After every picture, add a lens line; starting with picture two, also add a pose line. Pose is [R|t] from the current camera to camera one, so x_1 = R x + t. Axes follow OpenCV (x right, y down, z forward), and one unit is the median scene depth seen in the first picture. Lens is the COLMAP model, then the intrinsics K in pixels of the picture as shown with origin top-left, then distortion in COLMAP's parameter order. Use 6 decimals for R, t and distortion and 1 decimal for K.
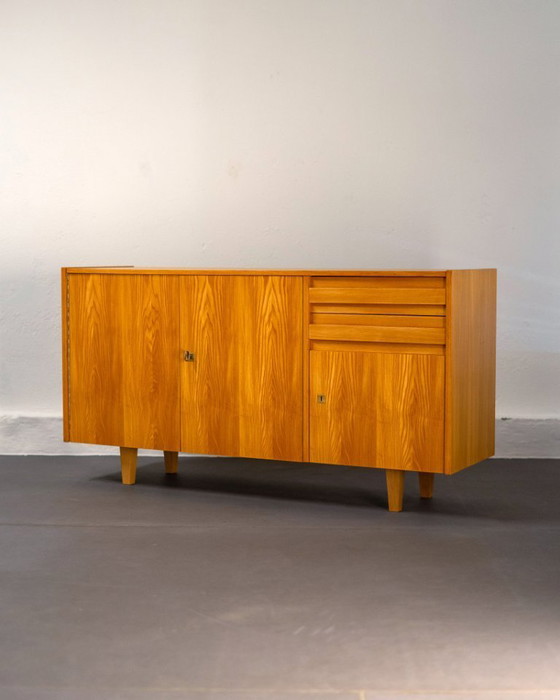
lens RADIAL K [[1255.1, 0, 280.7], [0, 1255.1, 382.0], [0, 0, 1]] dist [-0.026611, -0.091849]
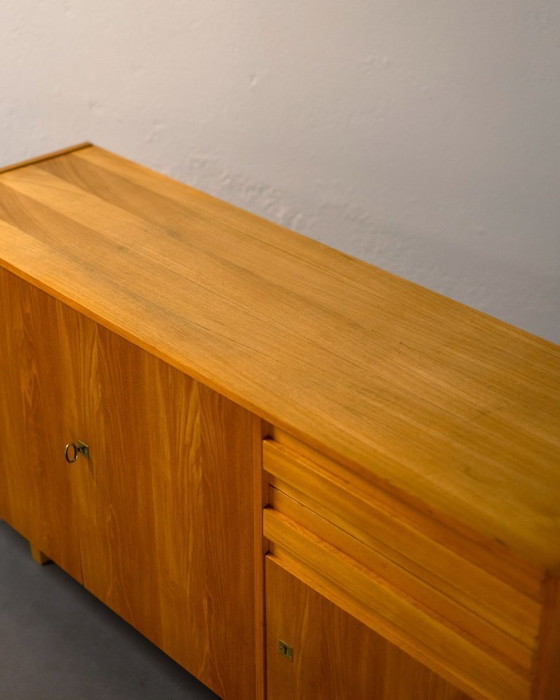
lens RADIAL K [[1215.3, 0, 280.0], [0, 1215.3, 323.1], [0, 0, 1]] dist [-0.004979, -0.011340]
pose [[0.949787, 0.151009, -0.274045, 0.127487], [-0.032310, 0.918483, 0.394138, -0.258612], [0.311224, -0.365493, 0.877243, 0.610500]]
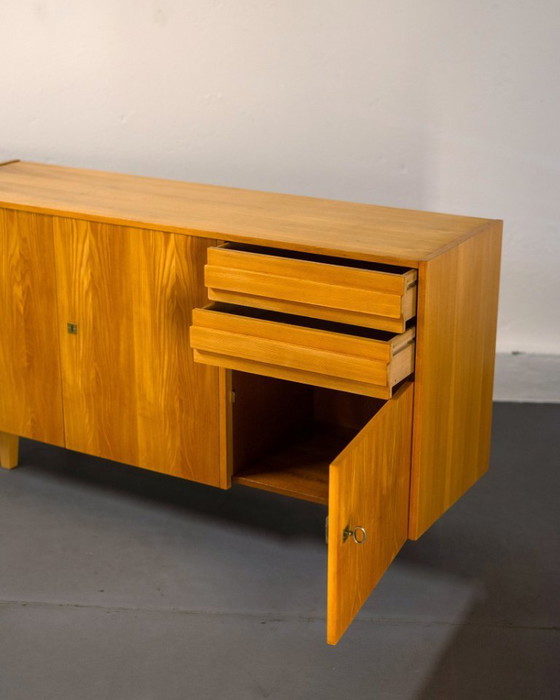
lens RADIAL K [[1255.1, 0, 280.7], [0, 1255.1, 382.0], [0, 0, 1]] dist [-0.026611, -0.091849]
pose [[0.999092, 0.021588, -0.036738, 0.075086], [-0.011909, 0.969271, 0.245706, -0.167602], [0.040913, -0.245046, 0.968648, 0.293910]]
